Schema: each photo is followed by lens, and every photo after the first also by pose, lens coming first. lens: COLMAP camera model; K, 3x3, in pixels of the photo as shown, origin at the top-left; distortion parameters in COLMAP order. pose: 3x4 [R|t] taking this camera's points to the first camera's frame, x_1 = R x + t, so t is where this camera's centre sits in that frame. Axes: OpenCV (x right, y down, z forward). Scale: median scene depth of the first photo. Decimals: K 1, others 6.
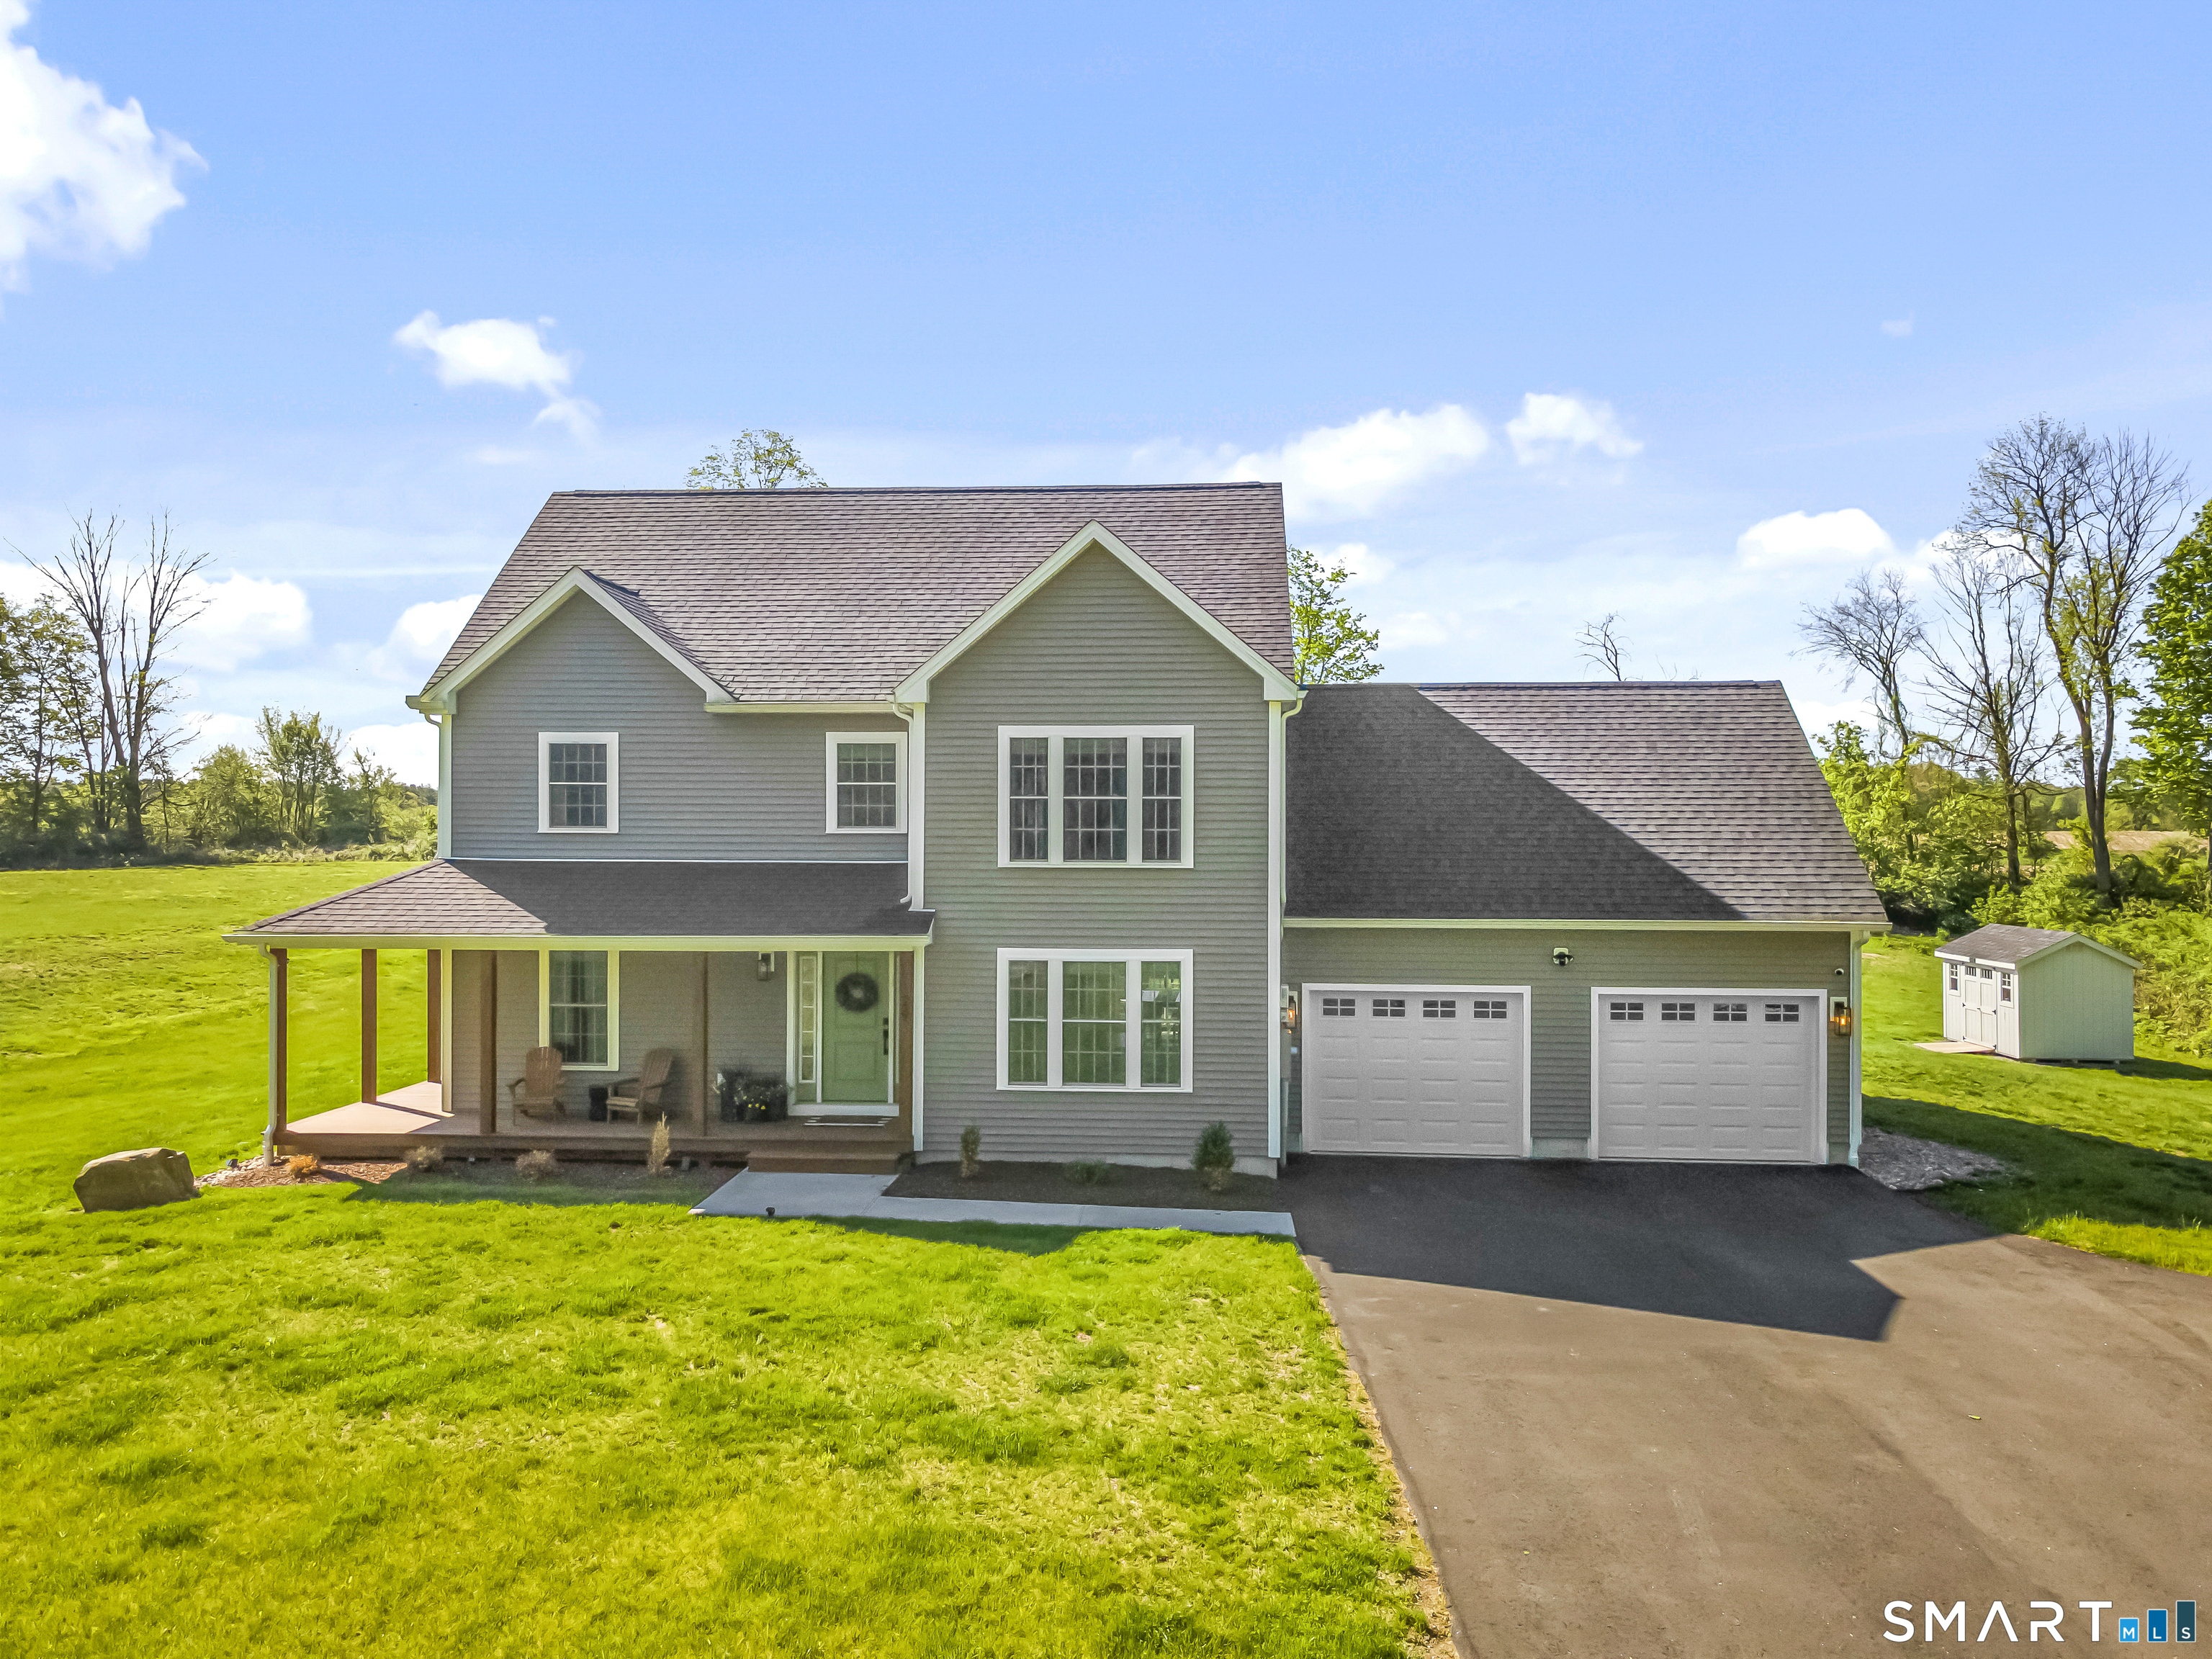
lens RADIAL K [[1635.2, 0, 1105.8], [0, 1635.2, 848.4], [0, 0, 1]] dist [0.011094, 0.062980]
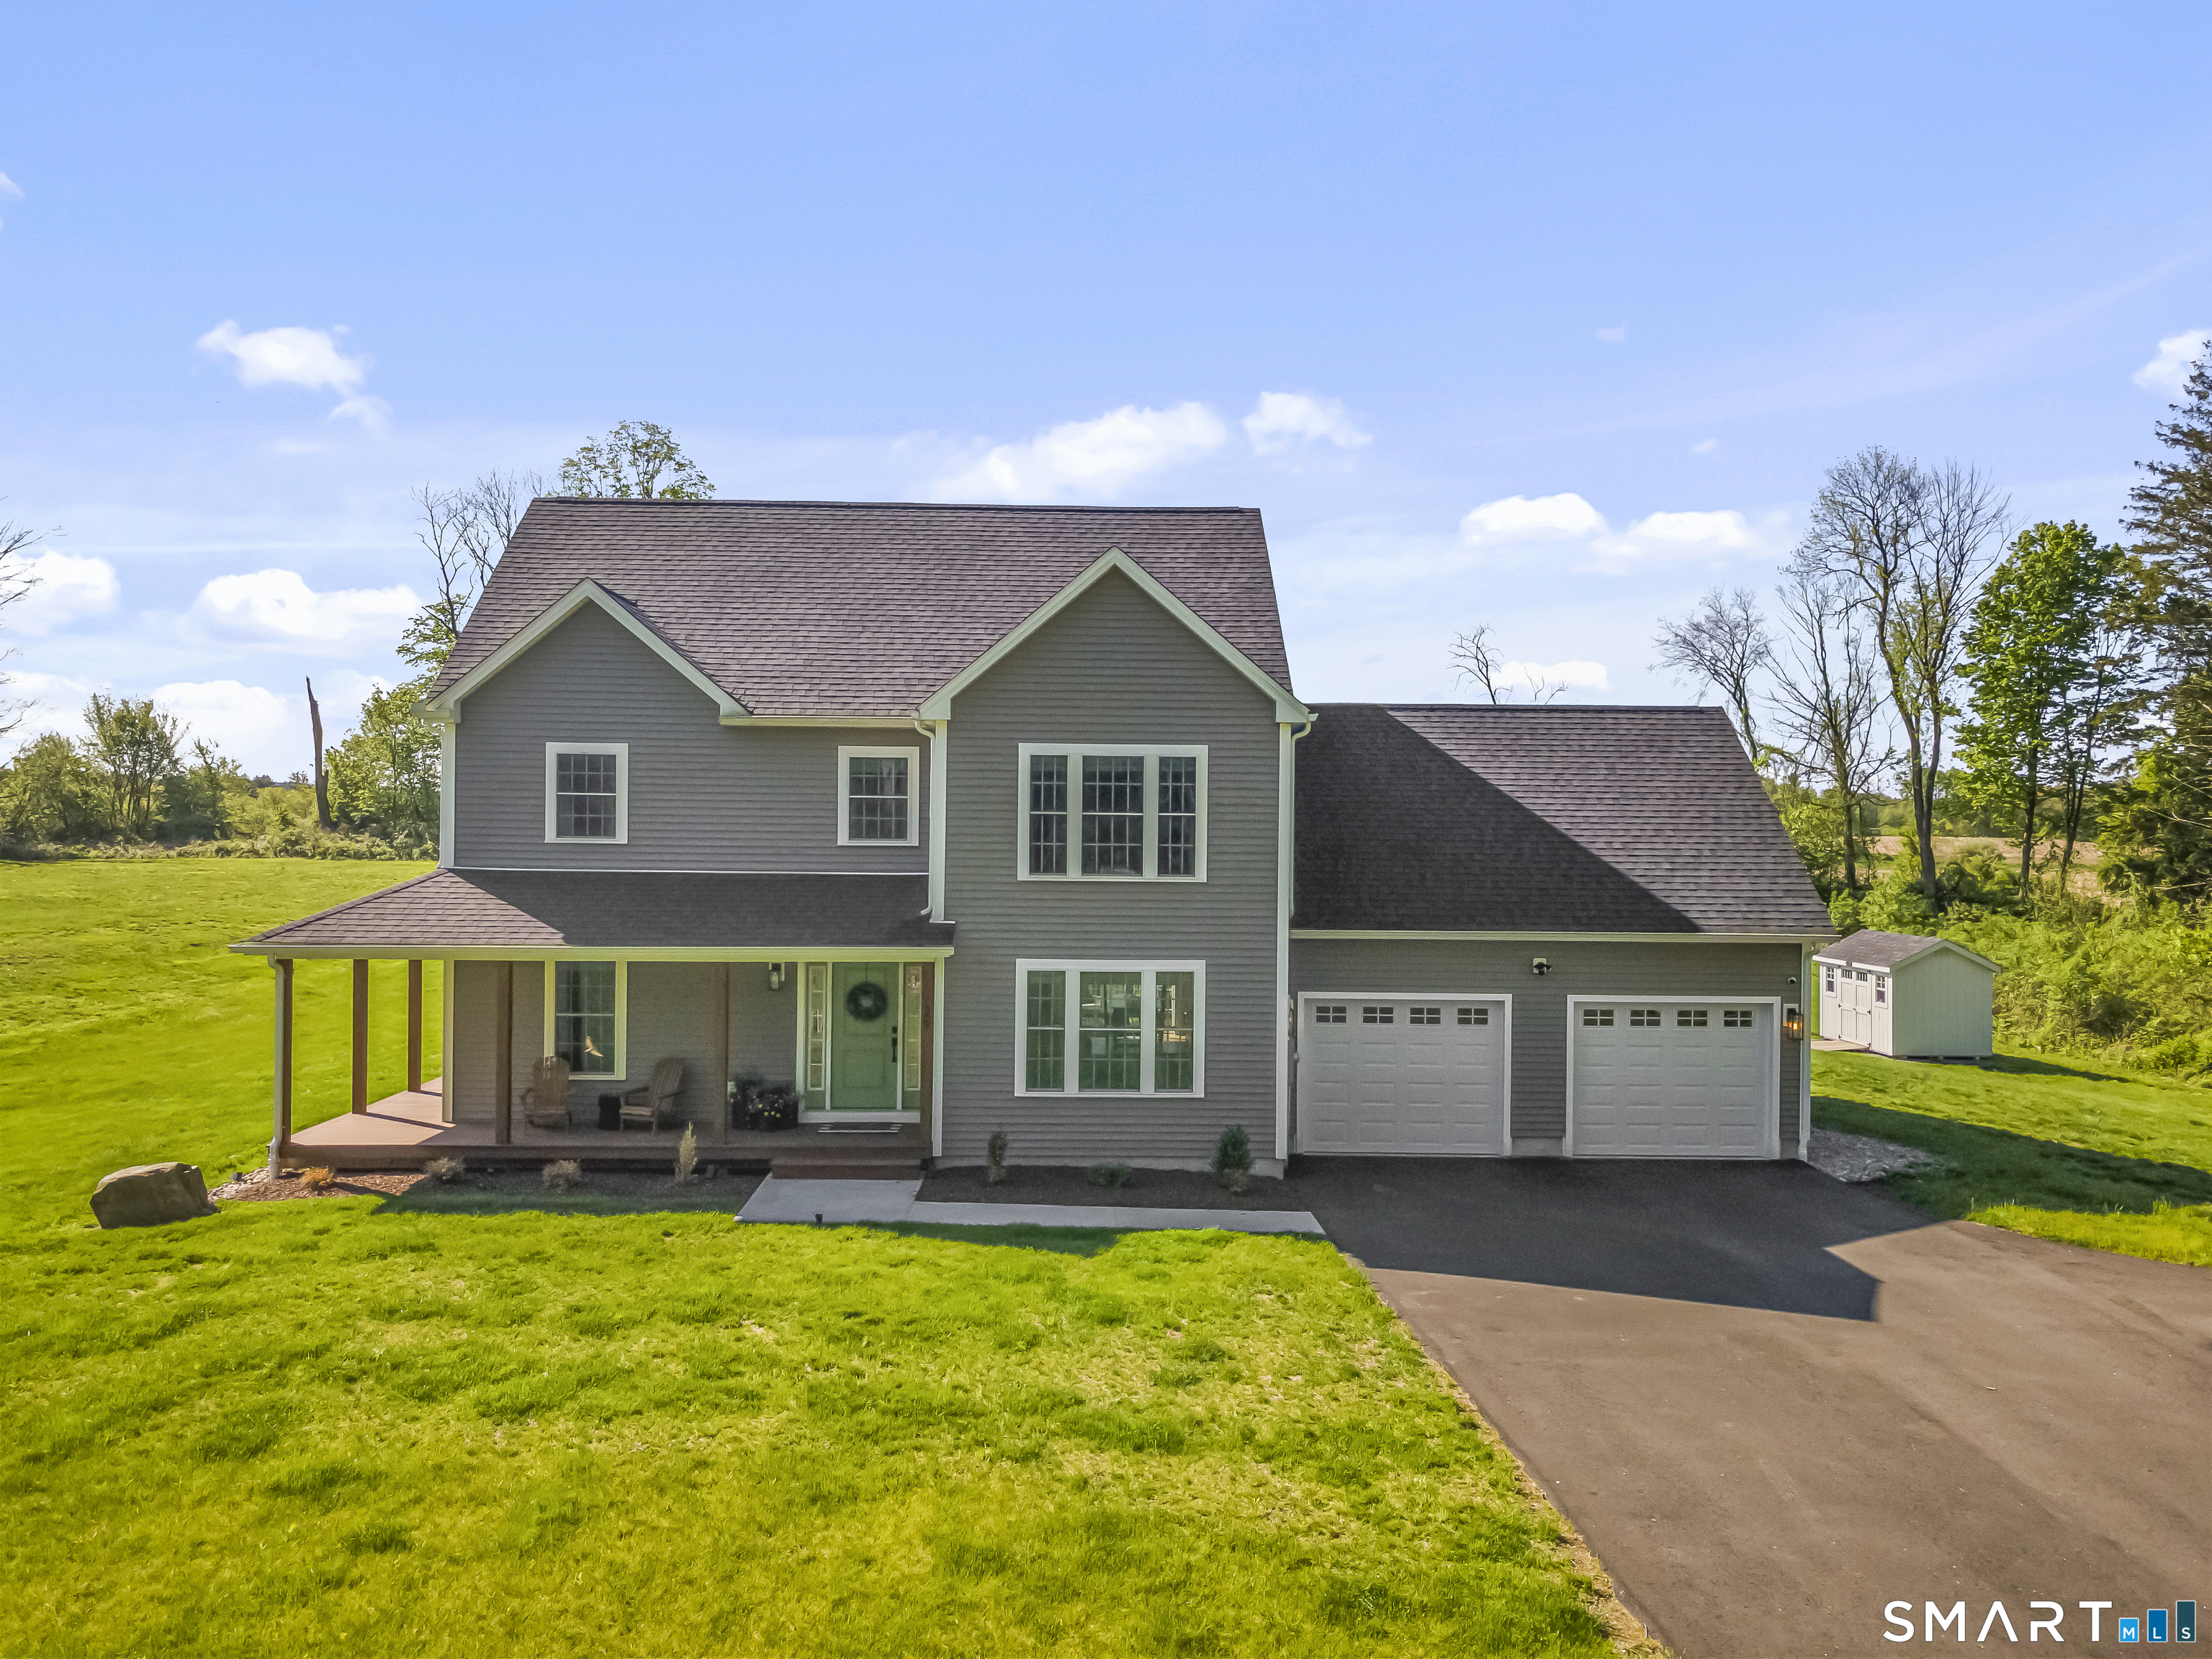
lens RADIAL K [[1635.2, 0, 1105.8], [0, 1635.2, 848.4], [0, 0, 1]] dist [0.011094, 0.062980]
pose [[0.995572, 0.006338, 0.093787, -0.106304], [-0.006460, 0.999979, 0.000993, -0.009986], [-0.093779, -0.001594, 0.995592, -0.031067]]
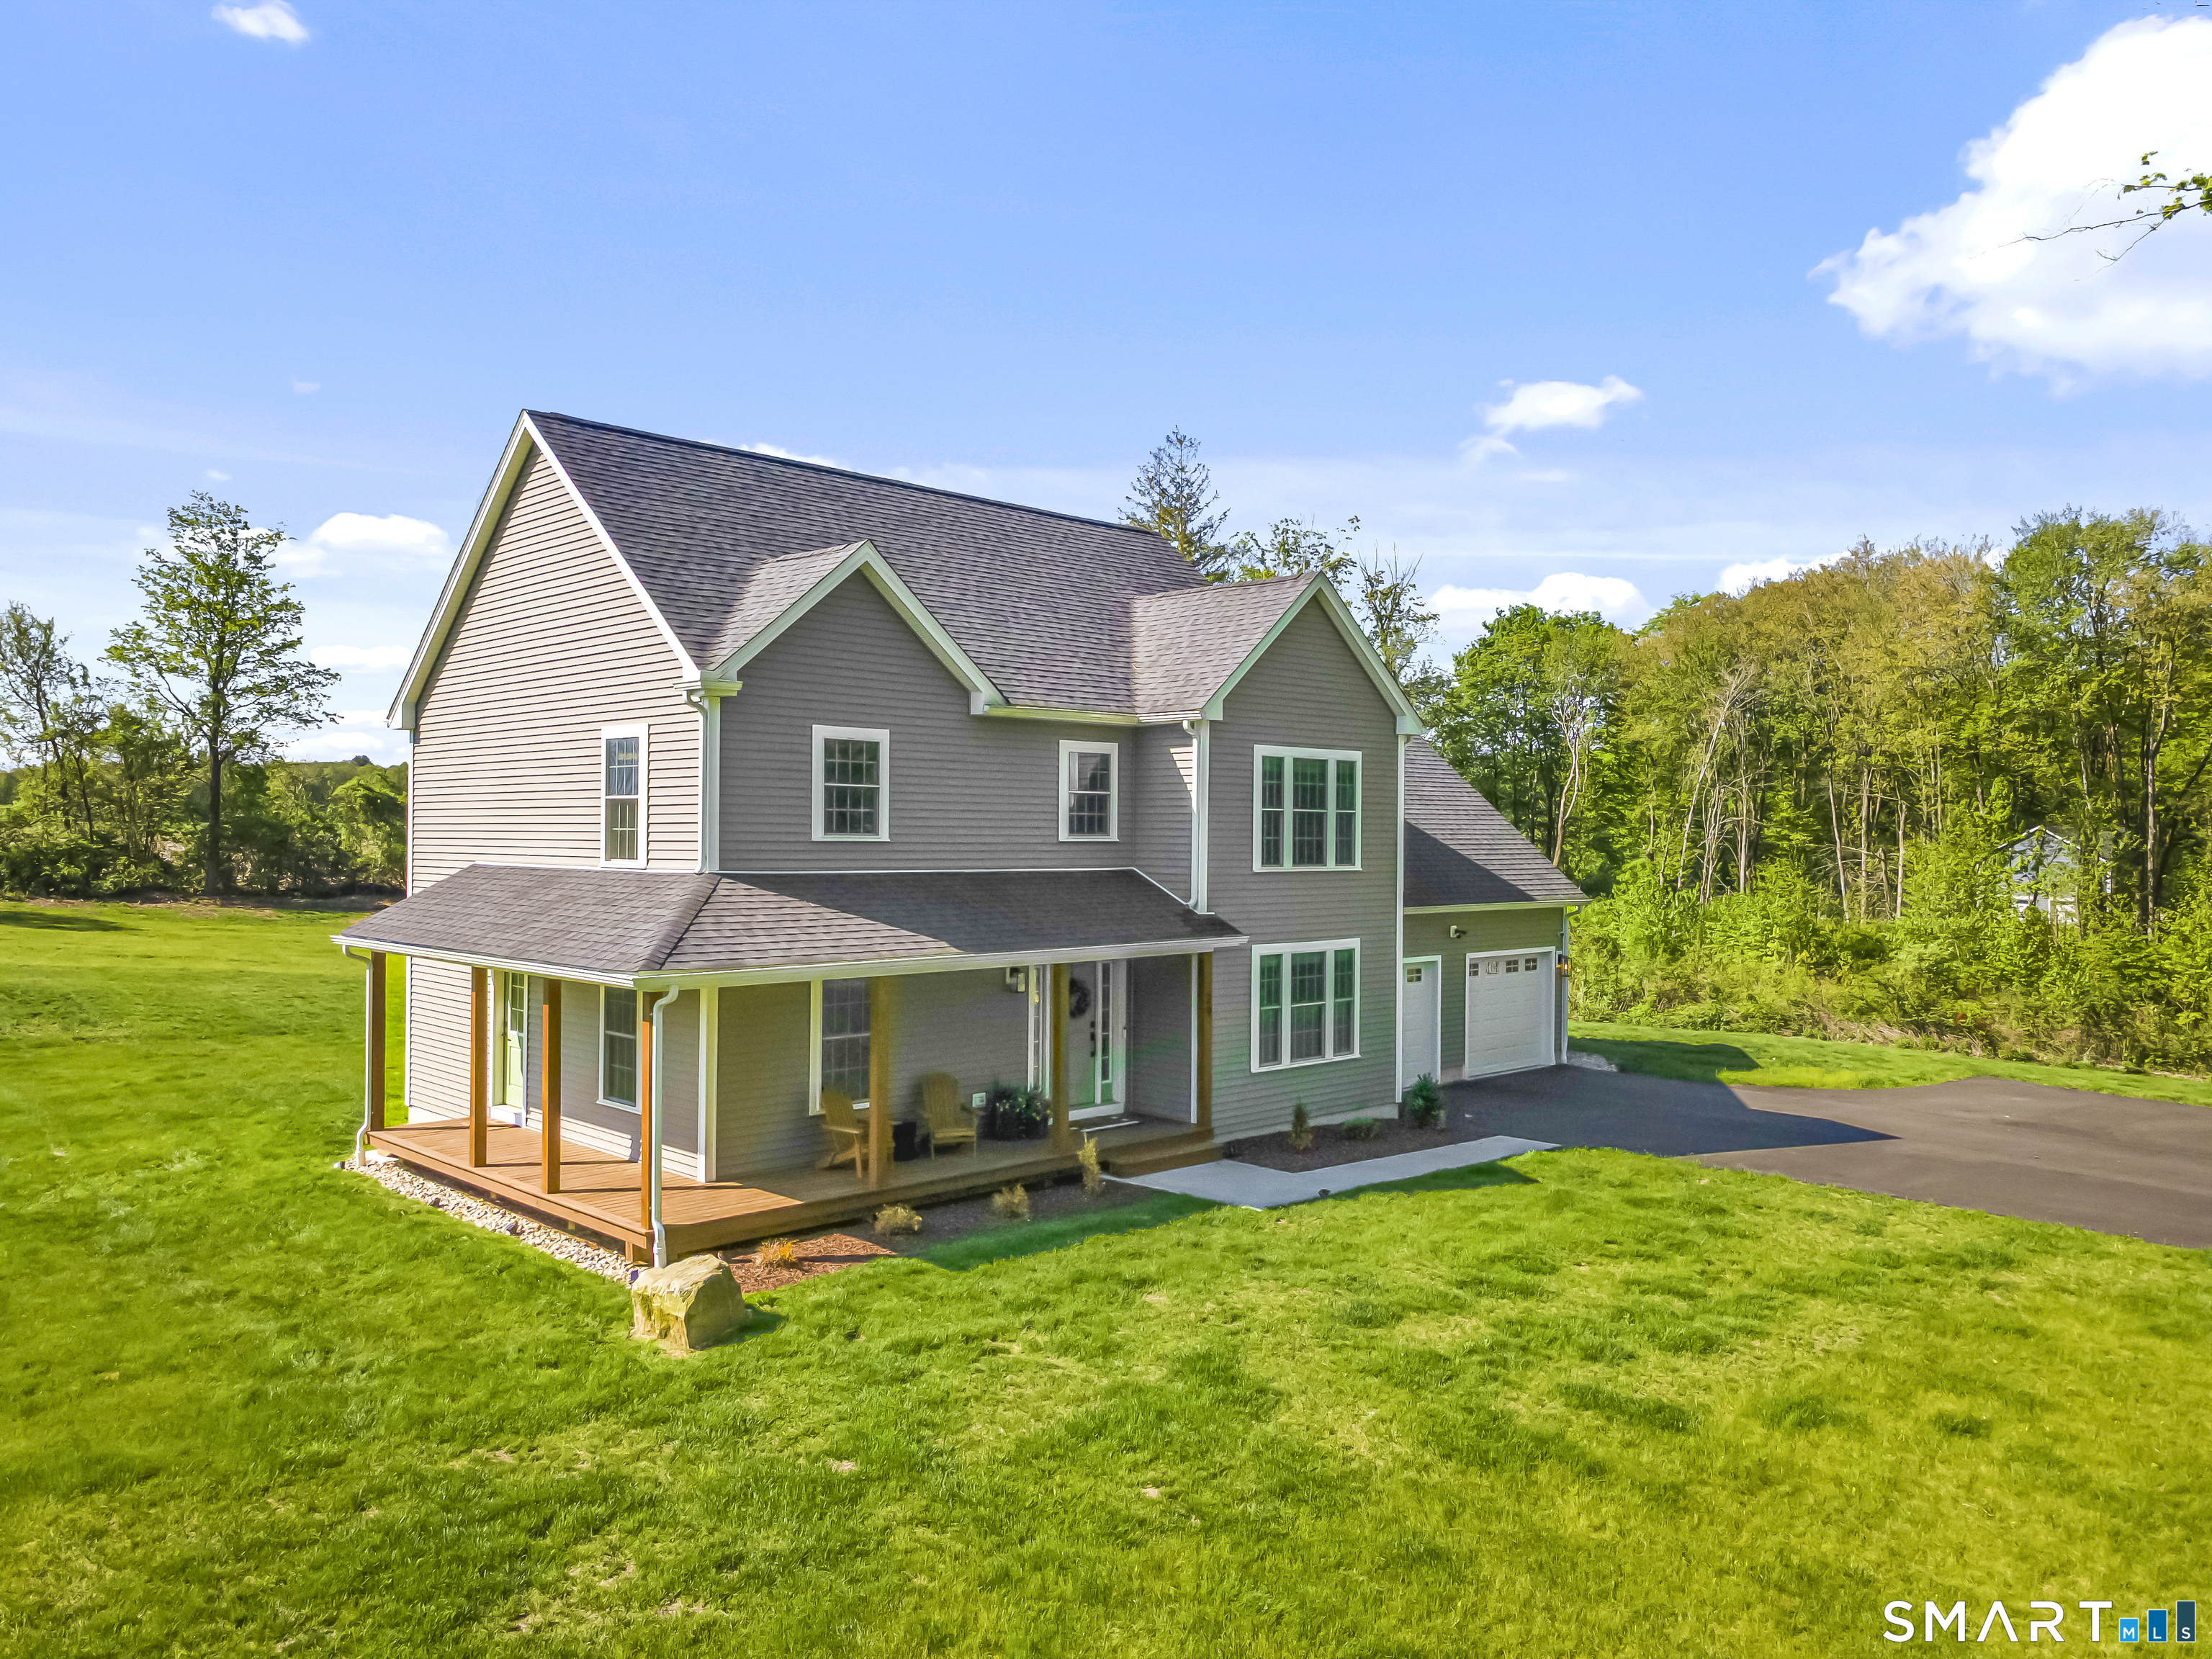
lens RADIAL K [[1635.2, 0, 1105.8], [0, 1635.2, 848.4], [0, 0, 1]] dist [0.011094, 0.062980]
pose [[0.667513, -0.005337, 0.744579, -0.949914], [0.003035, 0.999986, 0.004447, -0.009649], [-0.744592, -0.000708, 0.667520, 0.330897]]
